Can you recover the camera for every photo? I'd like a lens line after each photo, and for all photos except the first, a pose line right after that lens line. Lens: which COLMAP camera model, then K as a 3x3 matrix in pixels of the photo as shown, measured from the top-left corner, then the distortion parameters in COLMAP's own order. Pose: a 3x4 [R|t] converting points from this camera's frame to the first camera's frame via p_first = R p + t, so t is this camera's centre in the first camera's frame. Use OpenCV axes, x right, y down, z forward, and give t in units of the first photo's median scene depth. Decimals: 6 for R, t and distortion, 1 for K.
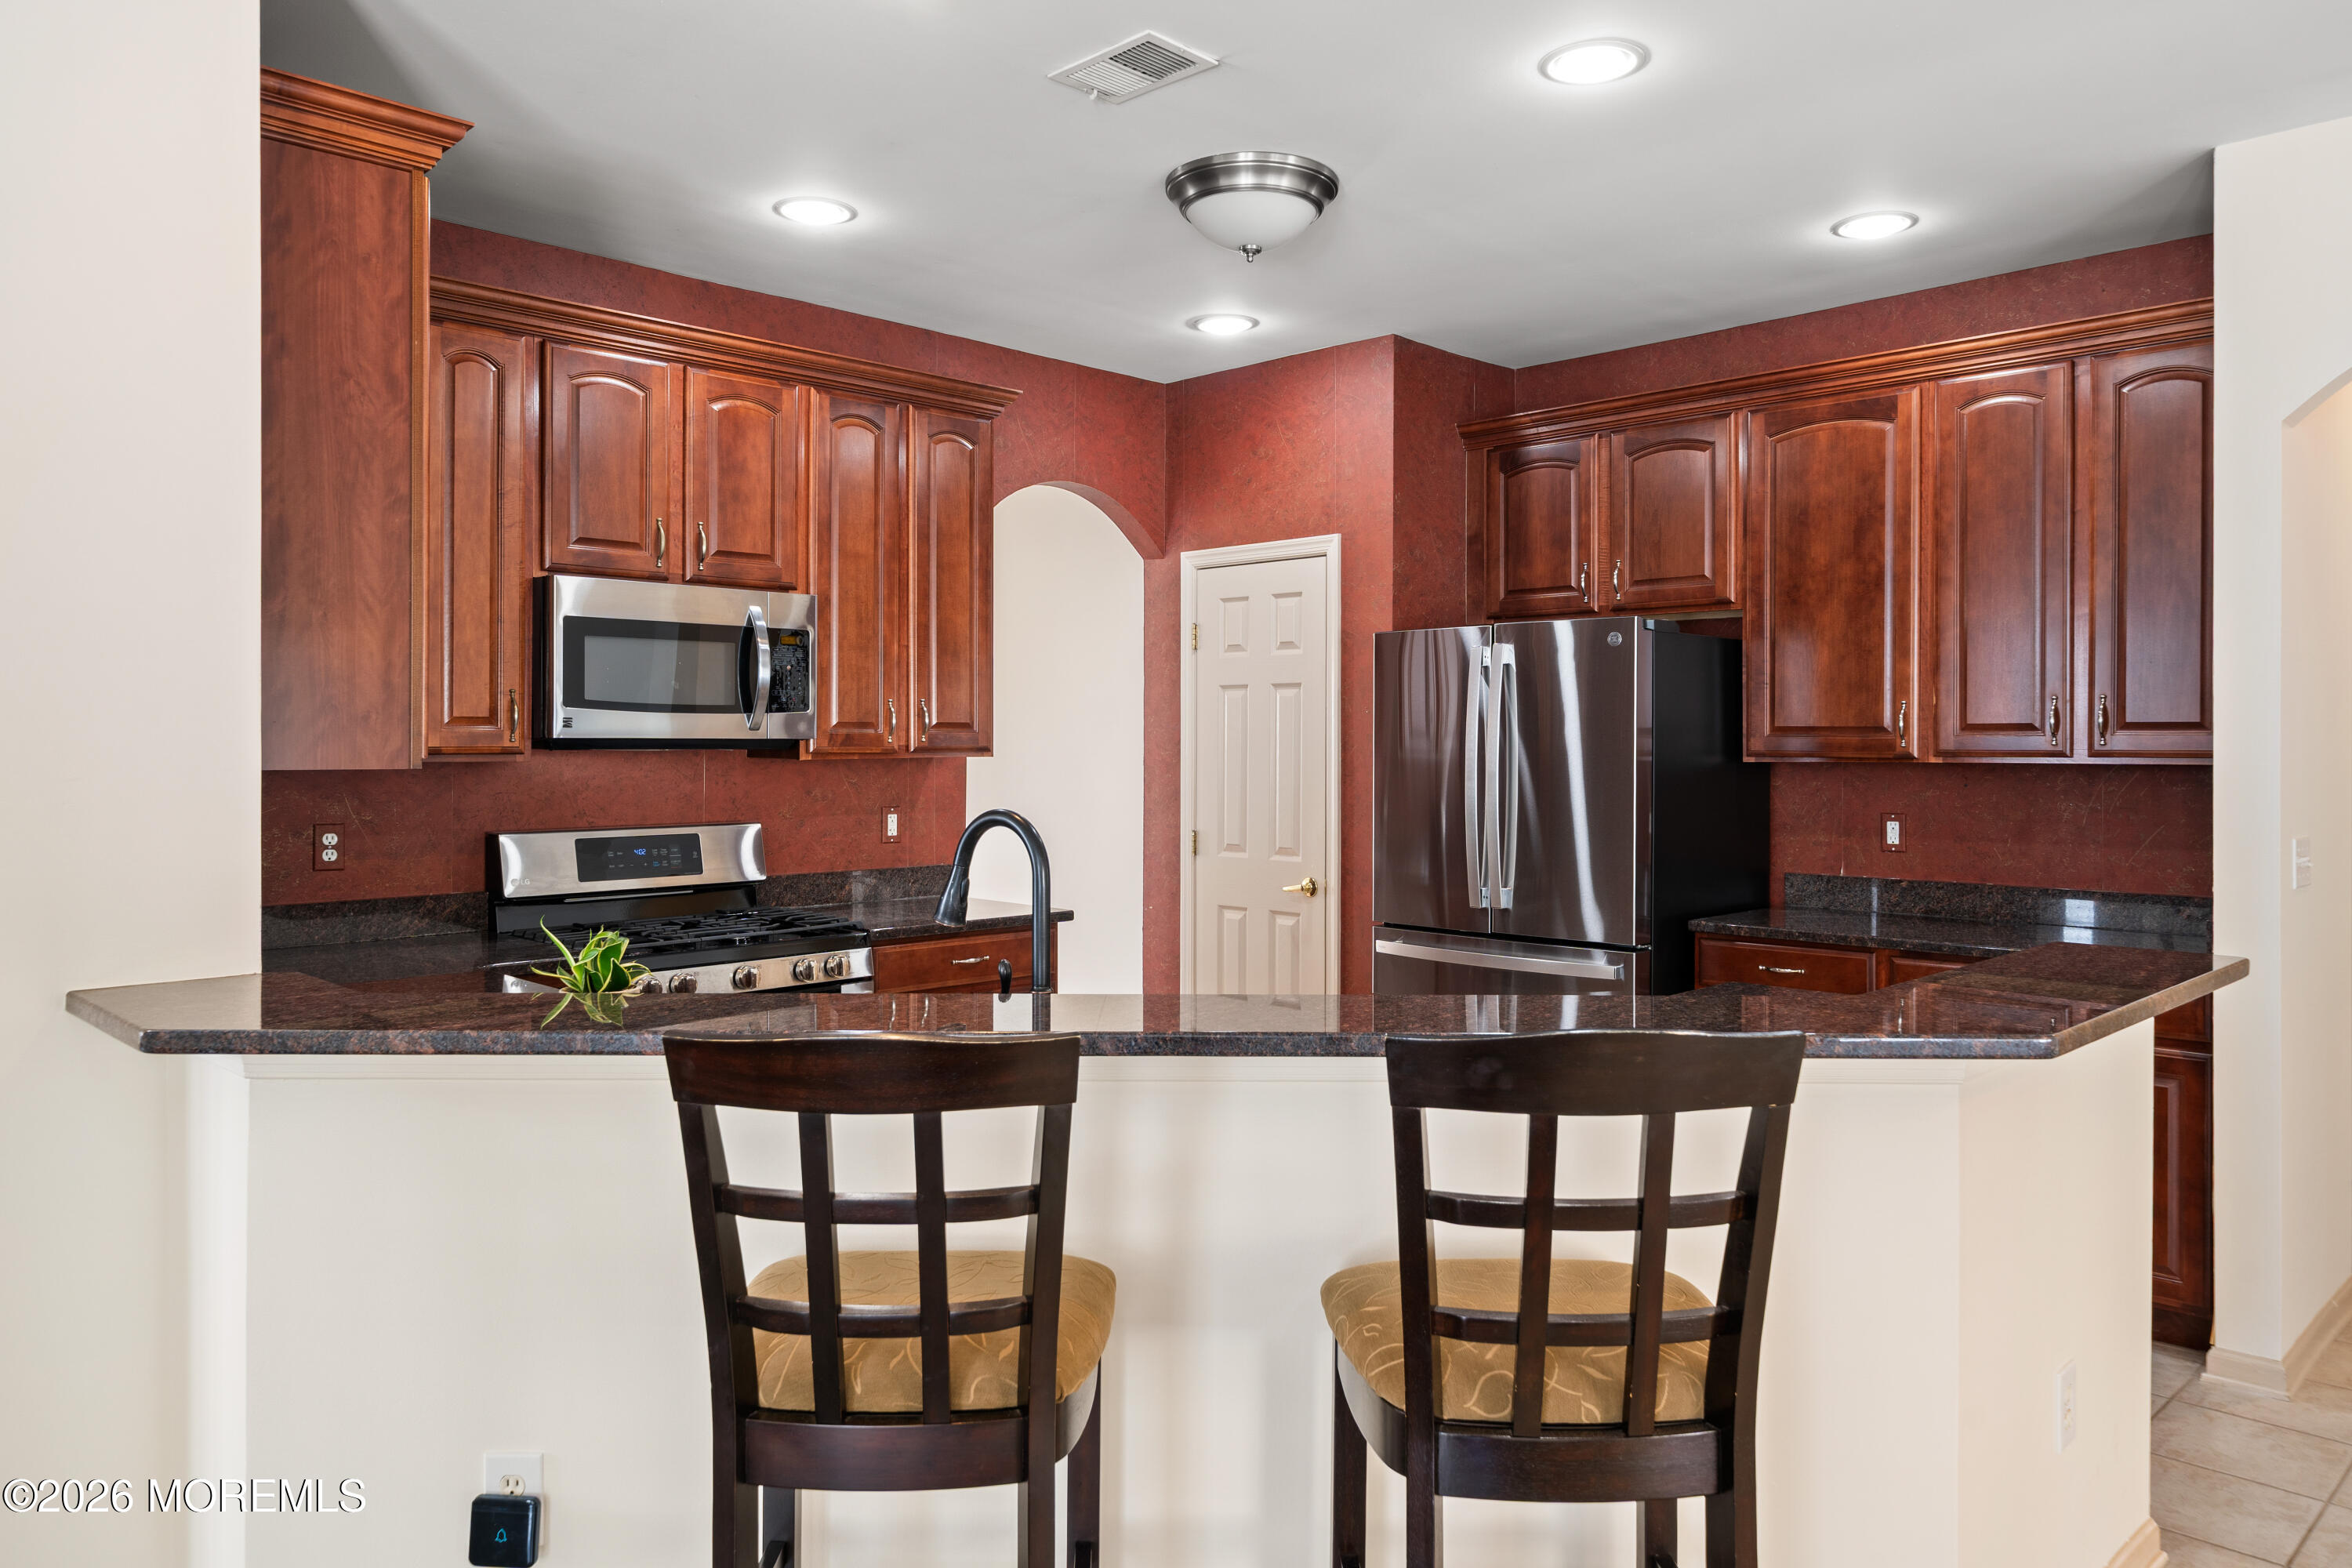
lens RADIAL K [[1587.4, 0, 1172.1], [0, 1587.4, 743.6], [0, 0, 1]] dist [0.001720, 0.002553]
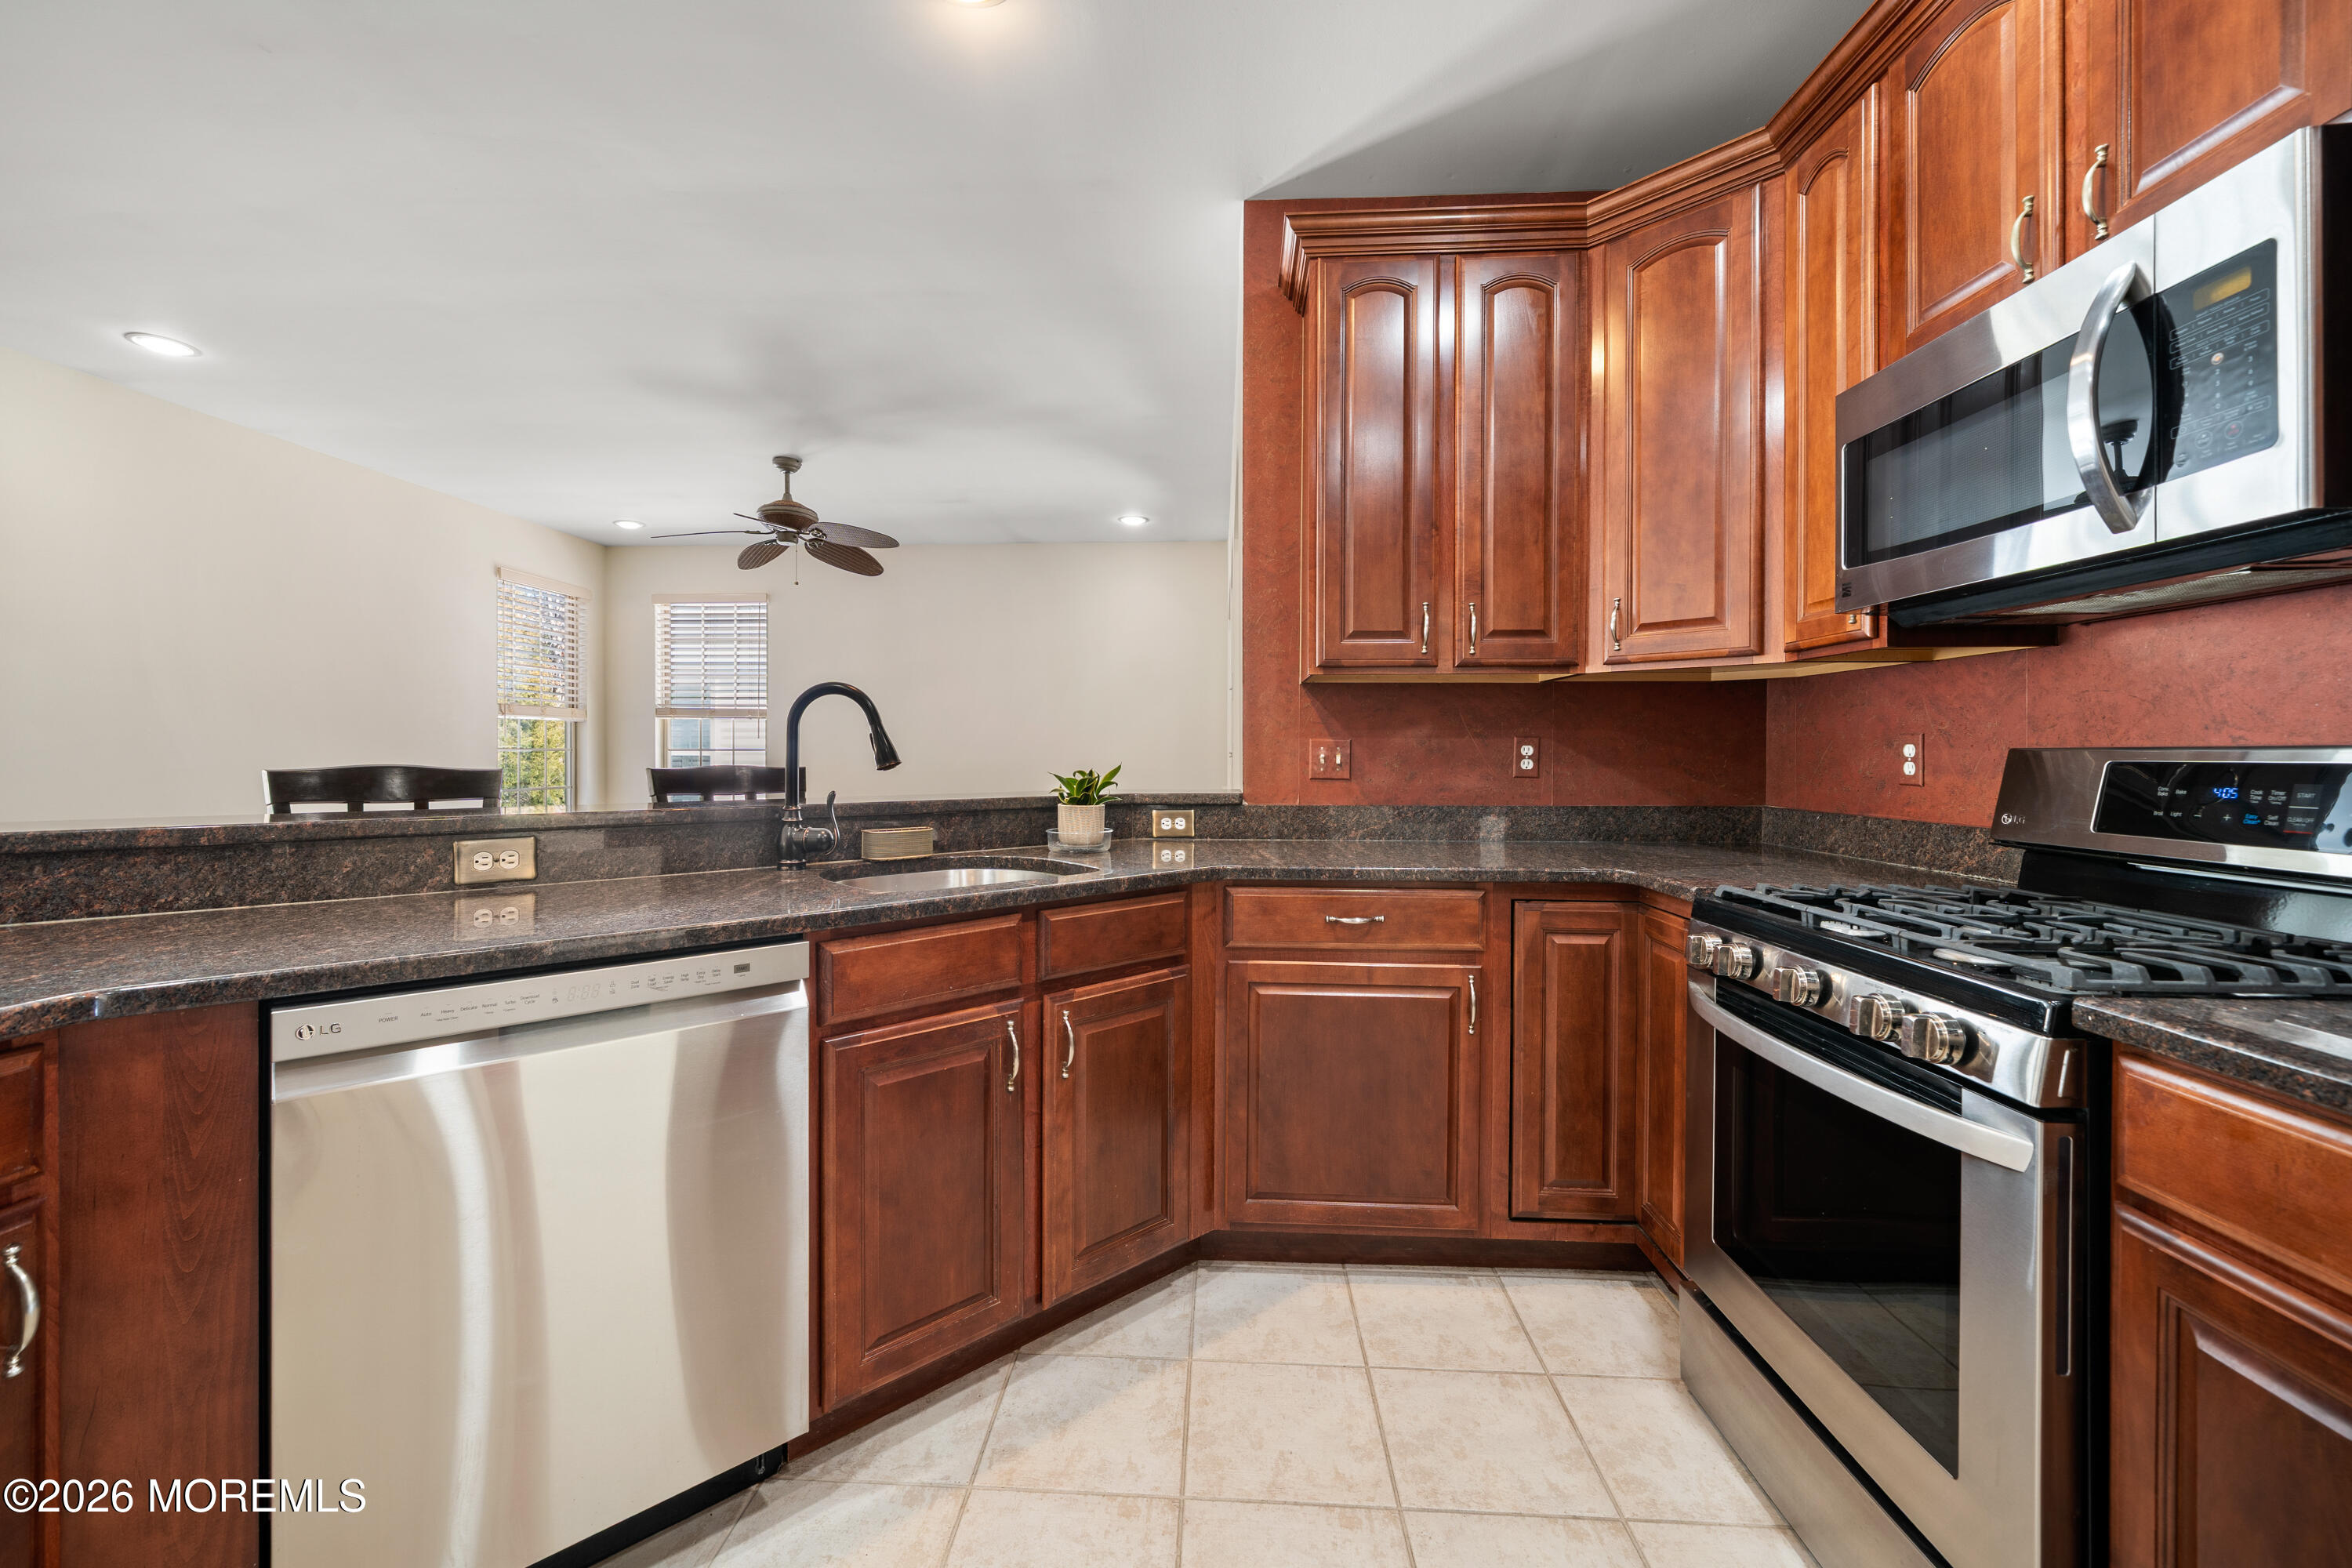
lens RADIAL K [[941.1, 0, 1168.0], [0, 941.1, 756.5], [0, 0, 1]] dist [-0.002235, -0.000244]
pose [[-0.741563, -0.000643, -0.670883, 0.123774], [-0.004643, 0.999981, 0.004173, 0.055317], [0.670867, 0.006209, -0.741552, 0.974076]]
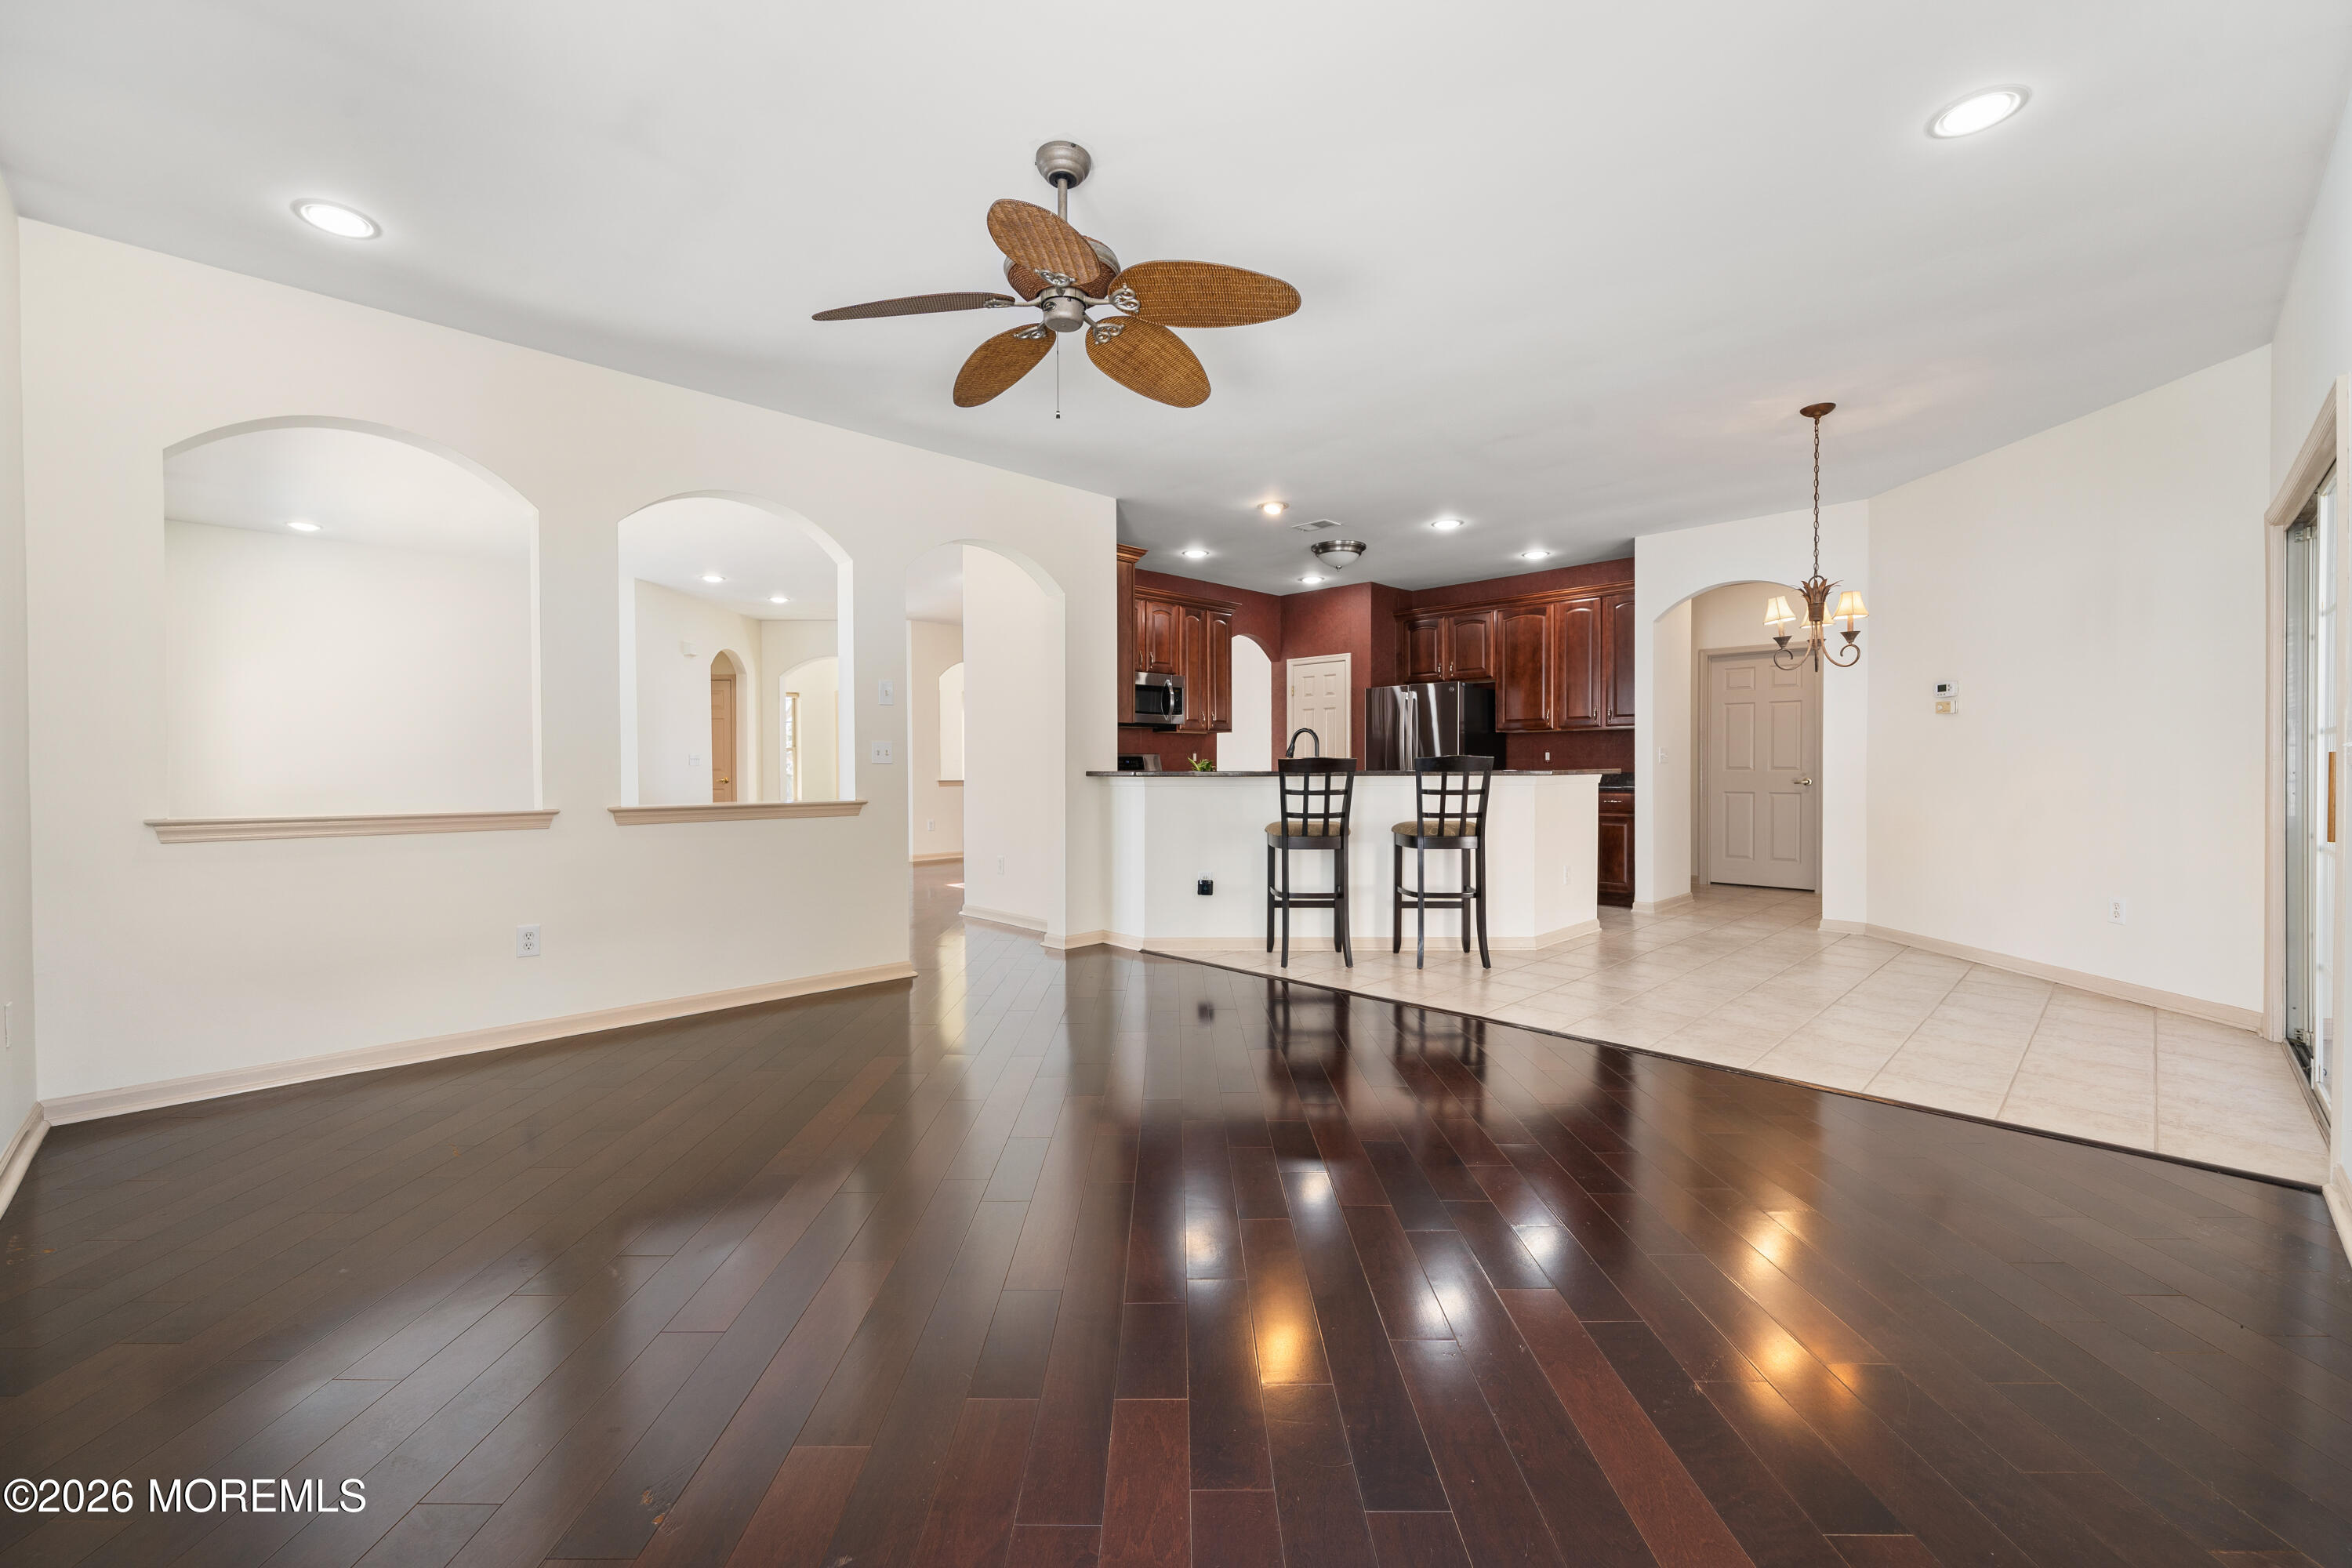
lens RADIAL K [[939.9, 0, 1170.9], [0, 939.9, 773.9], [0, 0, 1]] dist [-0.000409, -0.000058]
pose [[0.999956, -0.005188, -0.007759, -0.234625], [0.005276, 0.999922, 0.011303, 0.069963], [0.007700, -0.011343, 0.999906, -0.768762]]
